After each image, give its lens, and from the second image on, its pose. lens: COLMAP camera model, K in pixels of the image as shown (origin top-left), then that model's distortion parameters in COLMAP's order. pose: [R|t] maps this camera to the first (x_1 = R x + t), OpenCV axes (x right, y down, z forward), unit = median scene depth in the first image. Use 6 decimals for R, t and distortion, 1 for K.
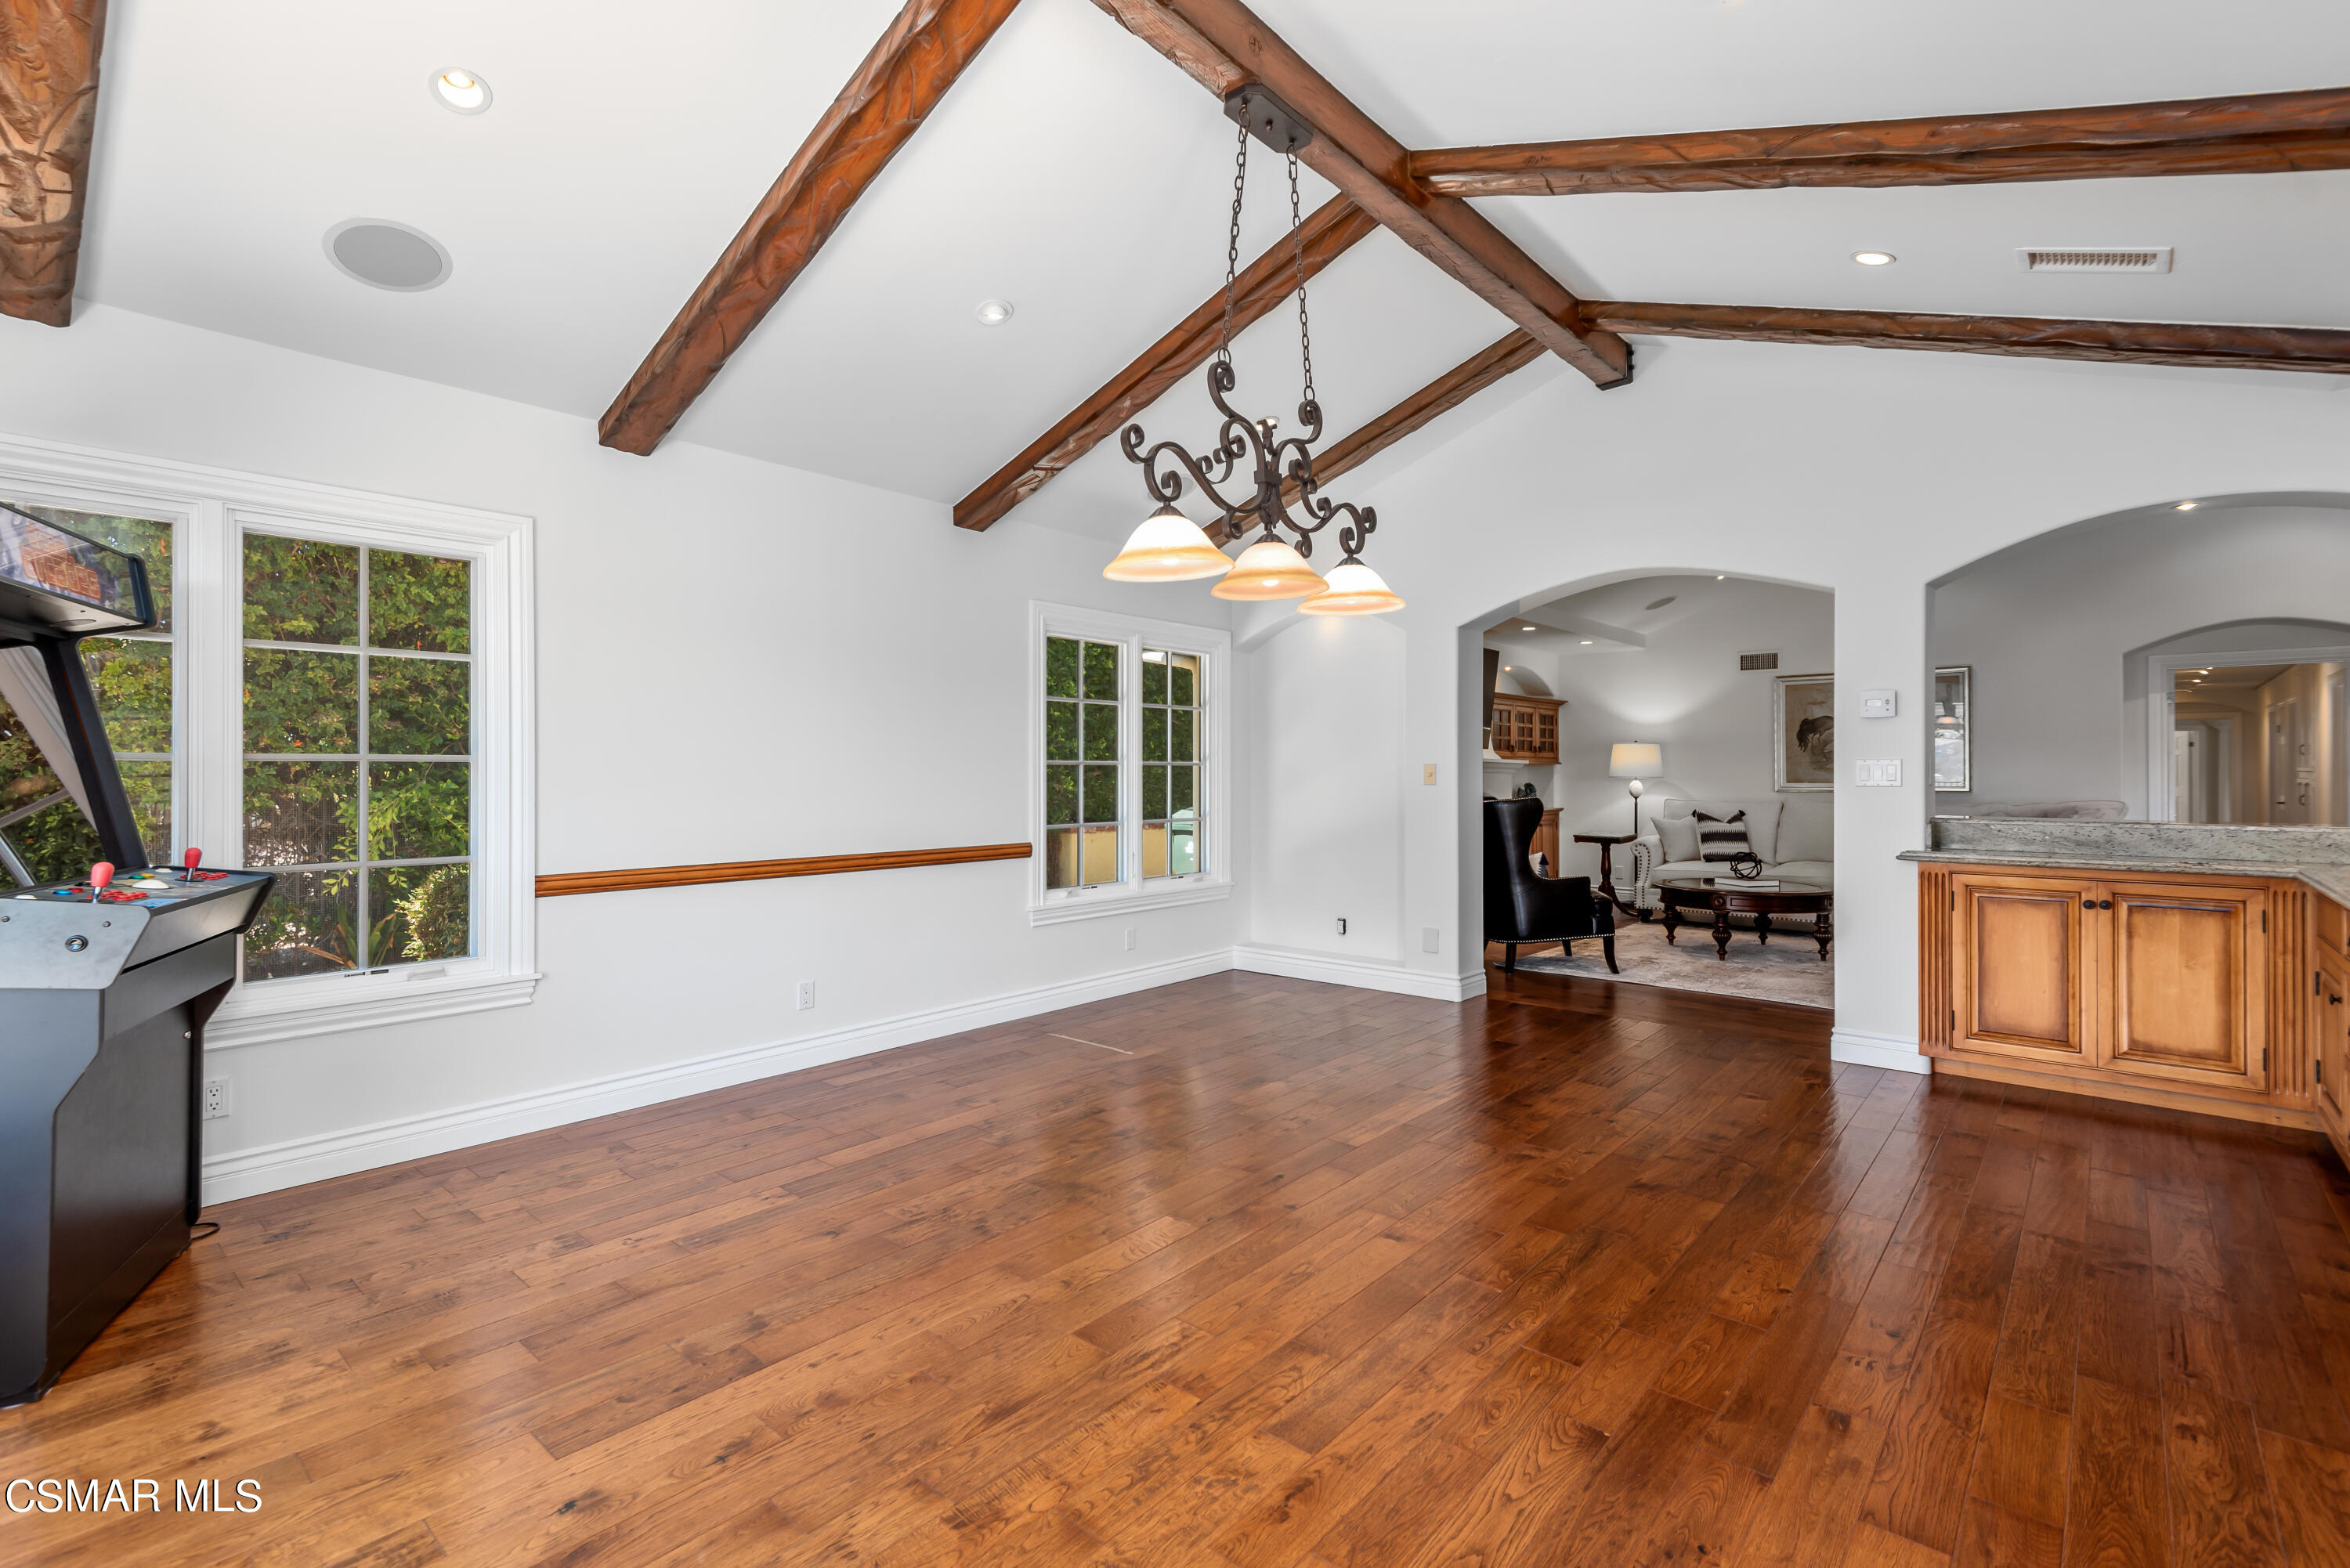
lens RADIAL K [[1051.2, 0, 1173.9], [0, 1051.2, 770.2], [0, 0, 1]] dist [0.001241, -0.000482]
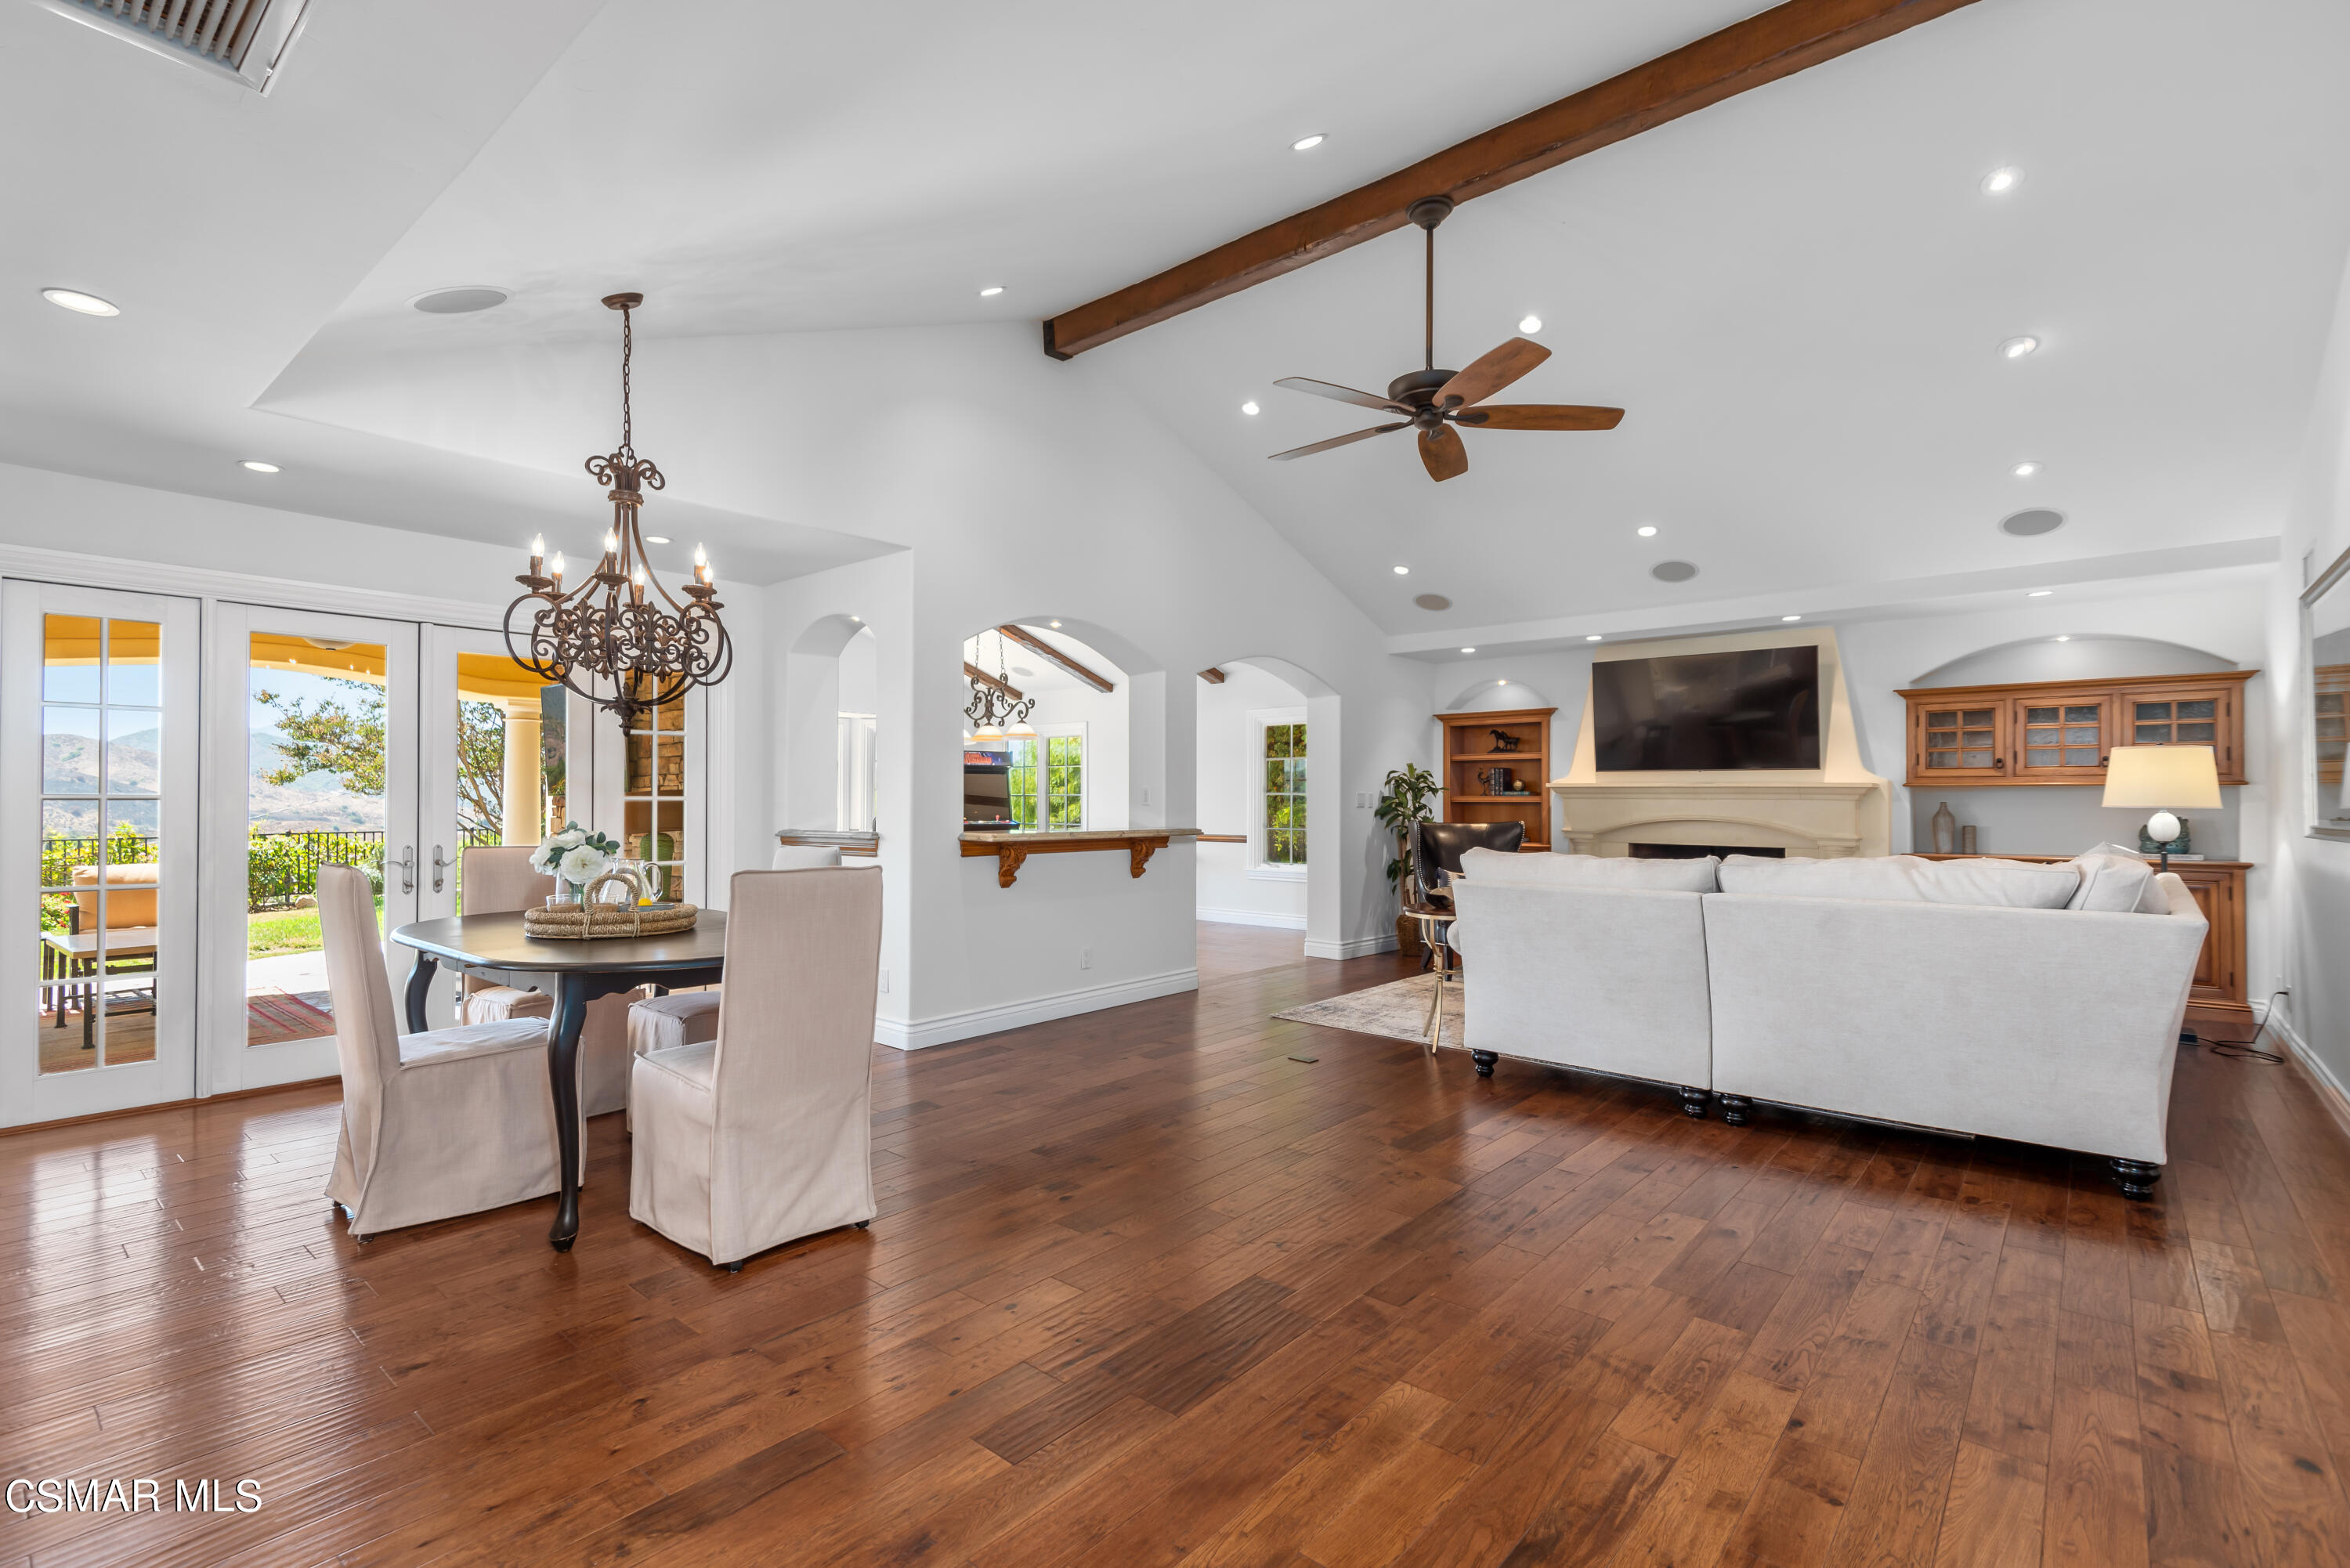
lens RADIAL K [[1045.8, 0, 1171.7], [0, 1045.8, 790.5], [0, 0, 1]] dist [-0.001504, -0.000515]
pose [[0.016357, -0.008598, -0.999829, 1.131718], [0.001166, 0.999963, -0.008580, 0.002447], [0.999866, -0.001025, 0.016367, 0.514782]]
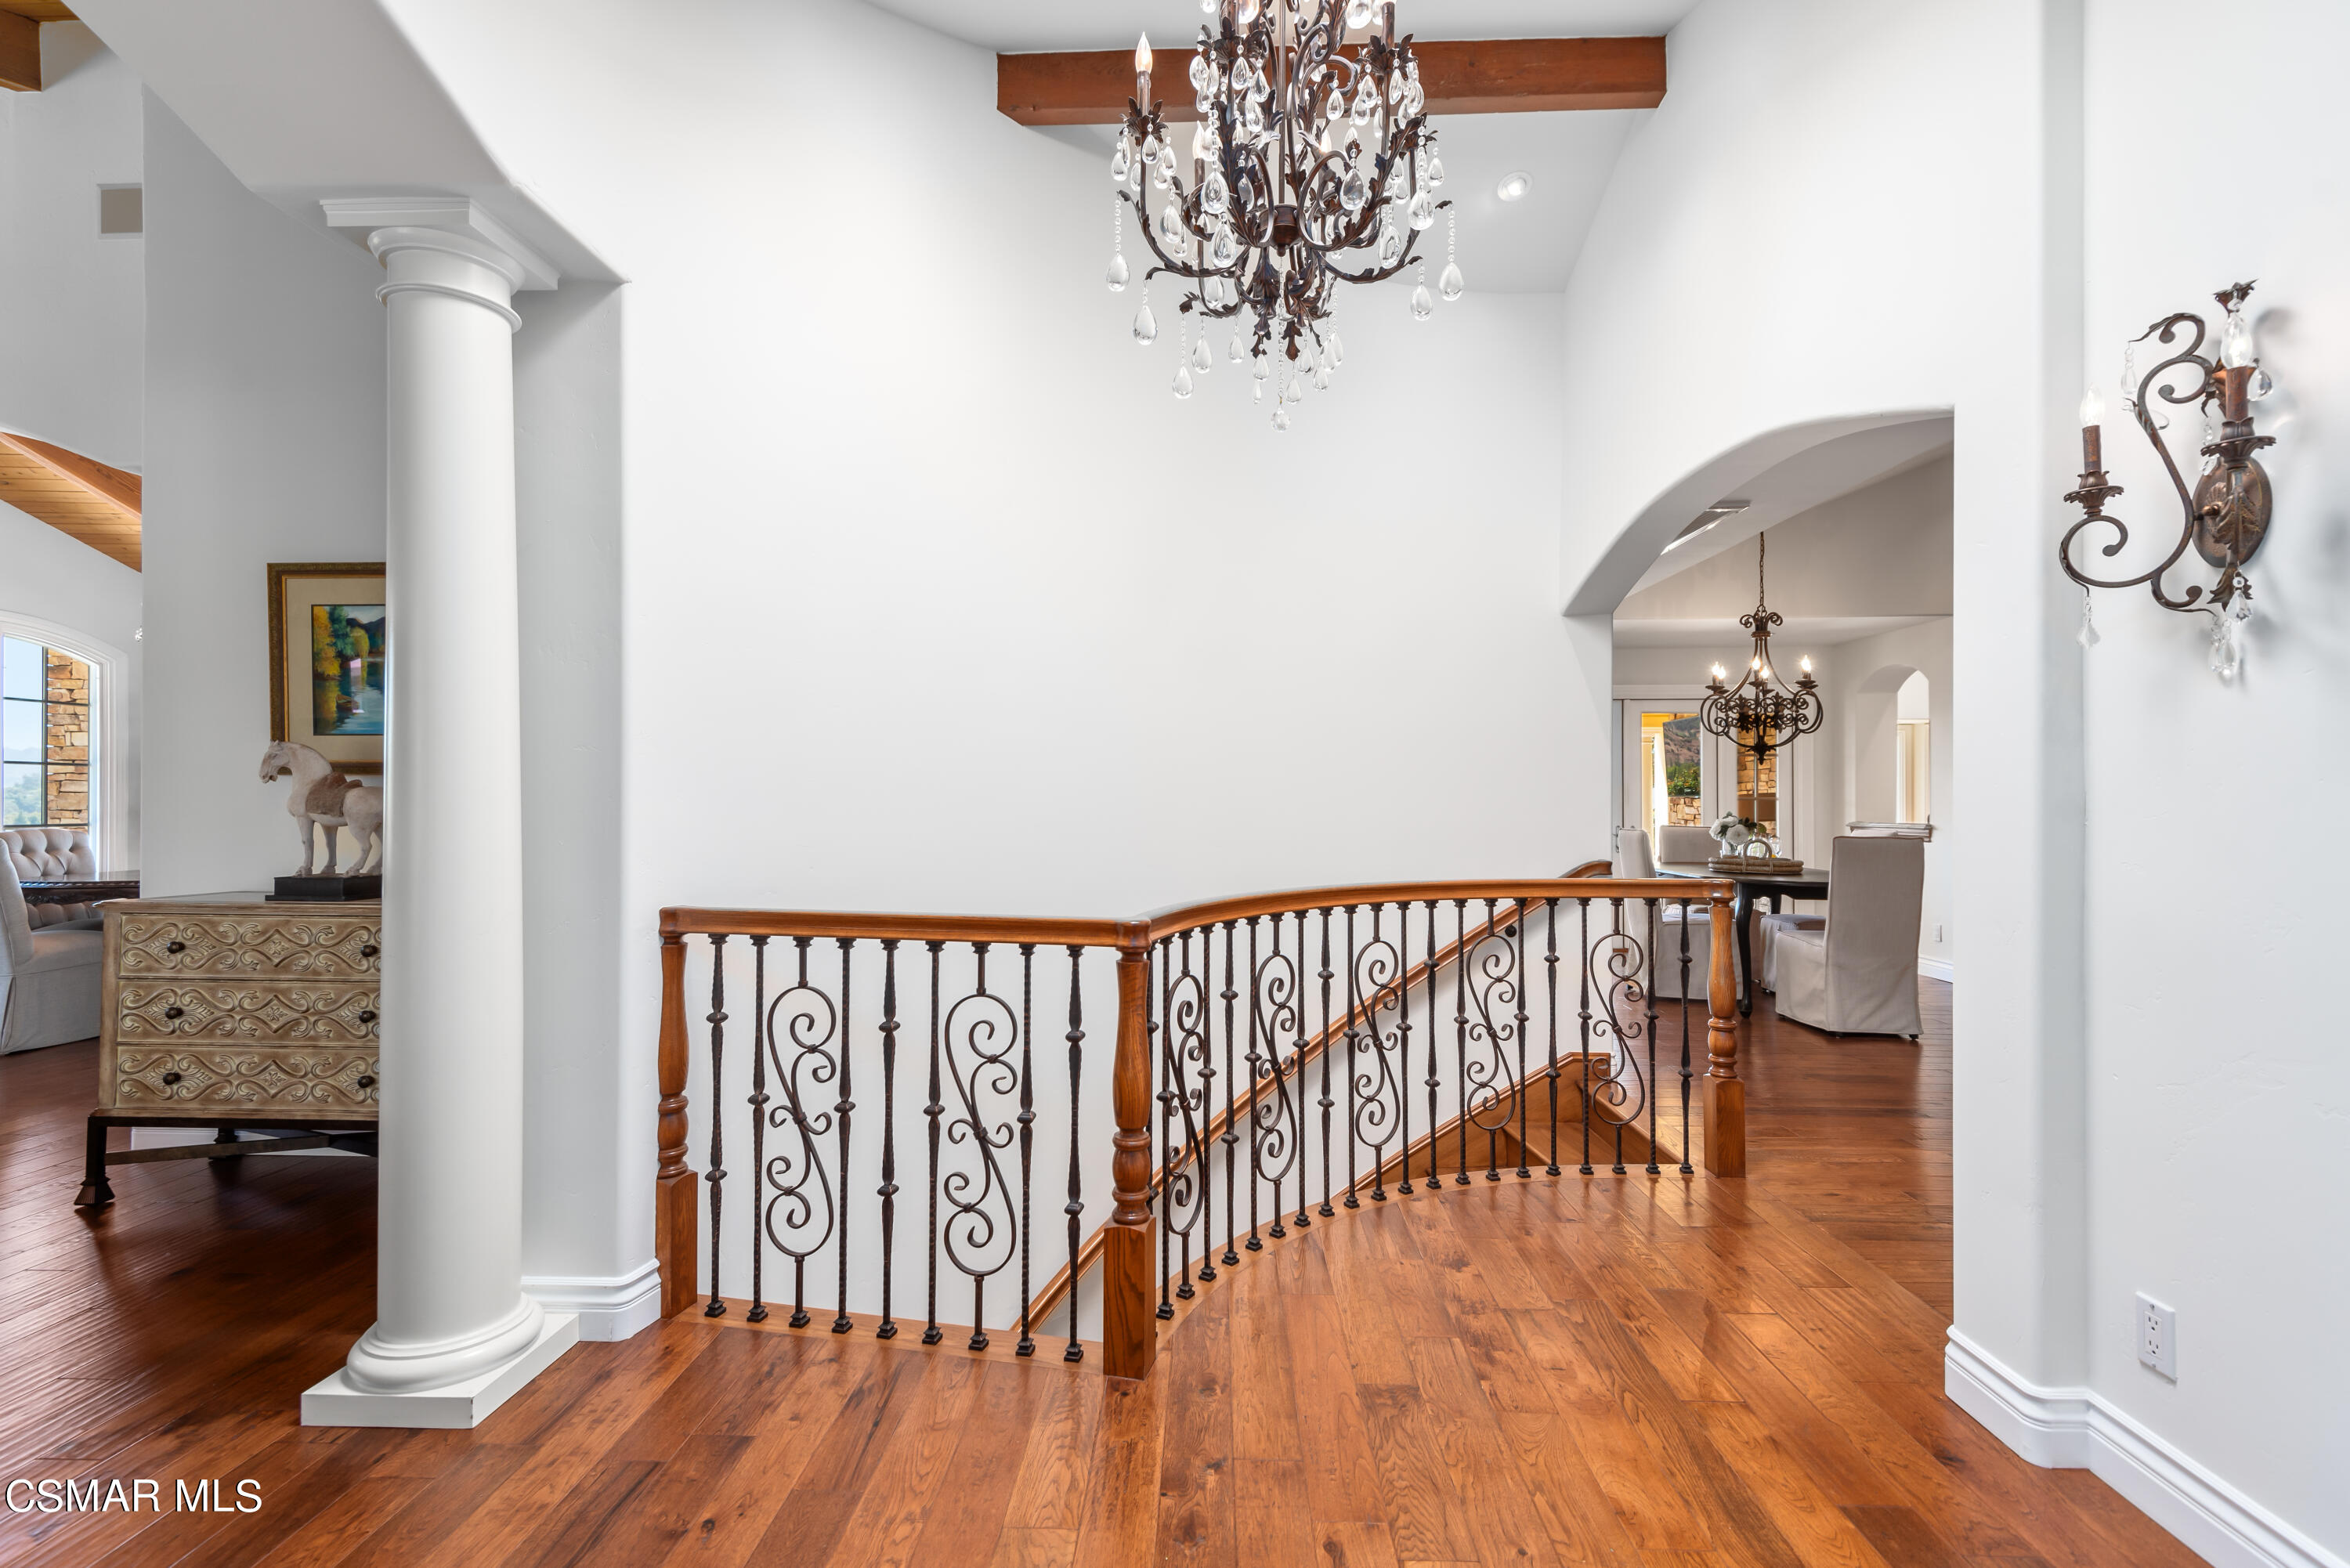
lens RADIAL K [[1102.5, 0, 1175.0], [0, 1102.5, 784.0], [0, 0, 1]] dist [0.000710, 0.000009]
pose [[-0.765089, -0.007169, -0.643884, 1.576456], [0.002180, 0.999903, -0.013723, 0.000908], [0.643920, -0.011903, -0.765000, 0.649171]]
